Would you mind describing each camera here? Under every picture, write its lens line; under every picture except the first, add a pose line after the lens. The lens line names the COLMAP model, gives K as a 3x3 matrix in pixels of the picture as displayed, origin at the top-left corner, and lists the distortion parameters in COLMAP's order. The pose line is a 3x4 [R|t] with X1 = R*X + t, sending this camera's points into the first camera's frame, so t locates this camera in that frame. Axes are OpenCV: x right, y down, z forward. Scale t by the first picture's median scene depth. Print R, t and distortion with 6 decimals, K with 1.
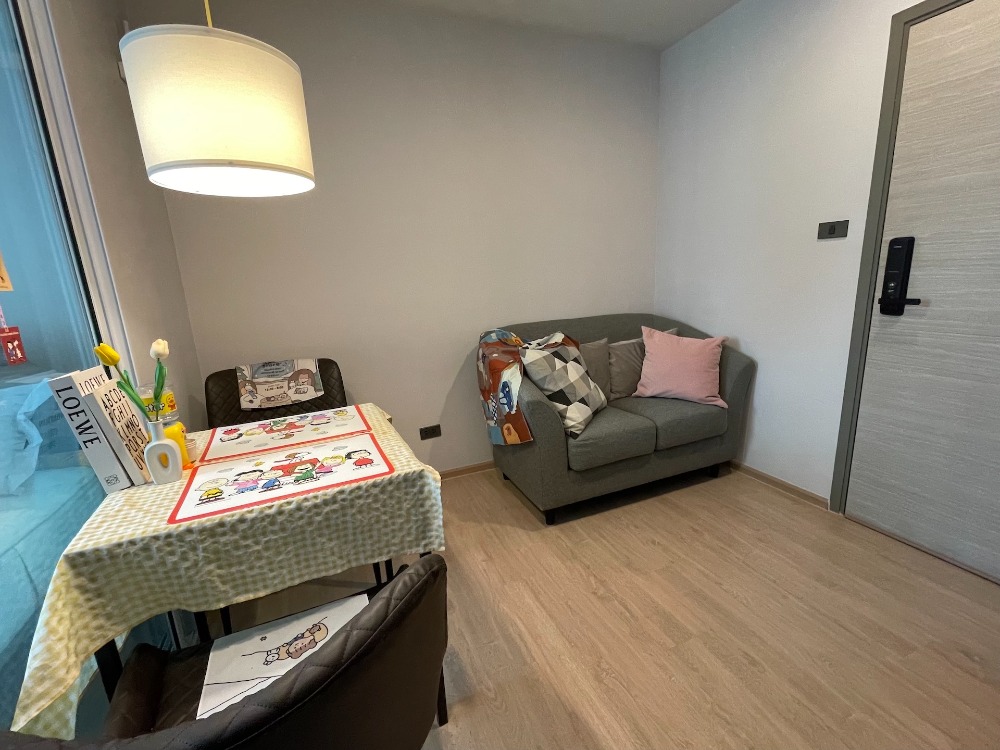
lens RADIAL K [[459.5, 0, 500.0], [0, 459.5, 375.0], [0, 0, 1]] dist [-0.000722, 0.000322]
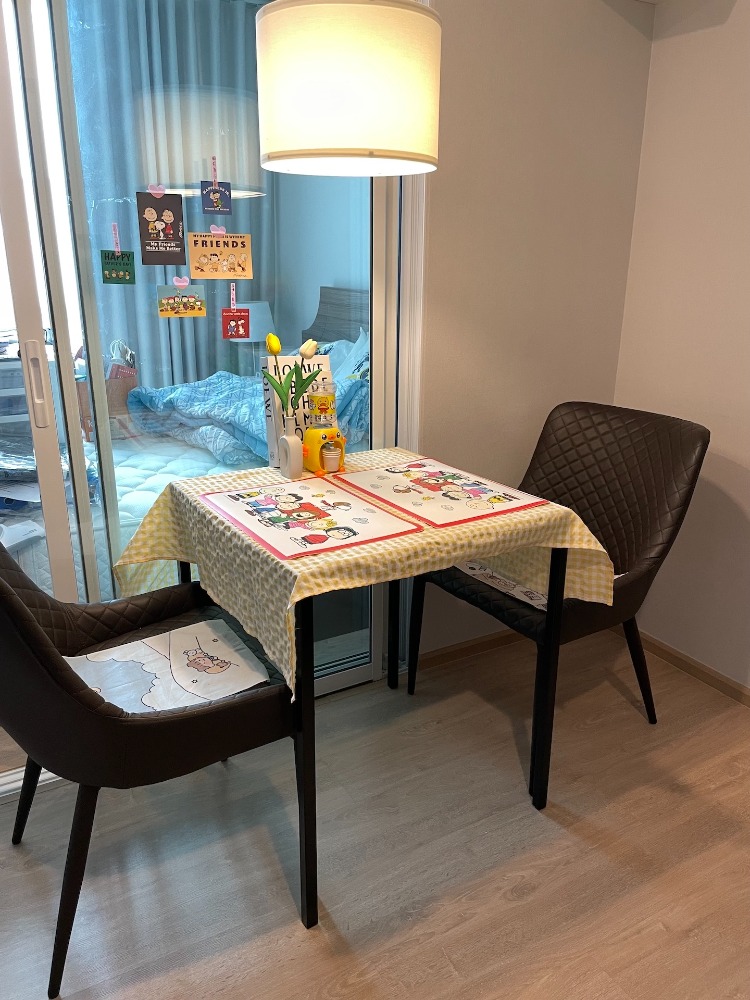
lens RADIAL K [[737.0, 0, 375.0], [0, 737.0, 500.0], [0, 0, 1]] dist [0.061816, -0.000717]
pose [[0.128462, 0.360652, -0.923811, 0.840665], [-0.239897, 0.915165, 0.323917, -0.298159], [0.962261, 0.180008, 0.204084, 0.832296]]
